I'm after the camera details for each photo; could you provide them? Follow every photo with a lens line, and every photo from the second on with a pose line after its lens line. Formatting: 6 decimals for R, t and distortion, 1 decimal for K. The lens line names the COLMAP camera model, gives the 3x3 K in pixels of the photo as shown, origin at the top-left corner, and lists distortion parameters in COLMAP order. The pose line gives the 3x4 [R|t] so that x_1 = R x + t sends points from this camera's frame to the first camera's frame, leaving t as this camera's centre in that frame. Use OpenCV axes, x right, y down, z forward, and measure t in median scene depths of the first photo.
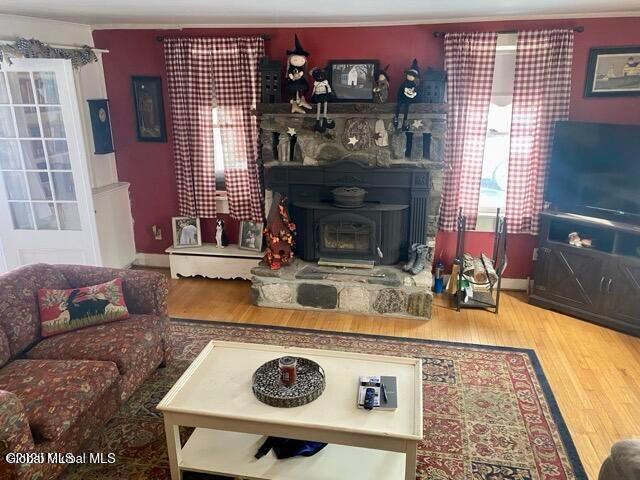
lens RADIAL K [[491.6, 0, 318.6], [0, 491.6, 241.4], [0, 0, 1]] dist [0.008970, 0.002821]
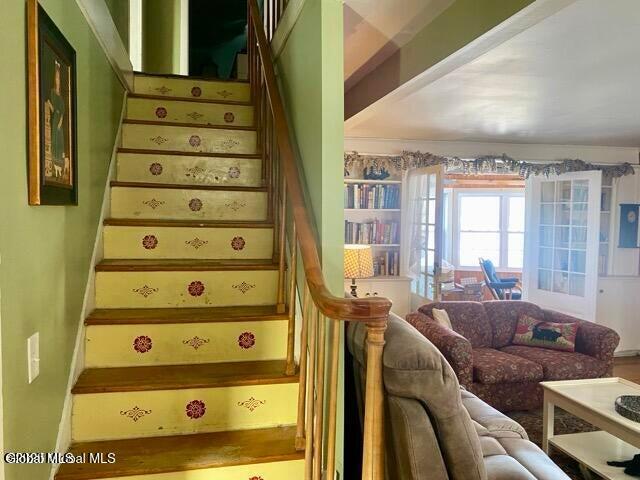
lens RADIAL K [[491.6, 0, 318.8], [0, 491.6, 238.9], [0, 0, 1]] dist [0.008970, 0.002821]
pose [[0.426517, 0.061445, -0.902390, 0.482115], [-0.300244, 0.950735, -0.077174, 0.173855], [0.853192, 0.303853, 0.423954, -0.211251]]
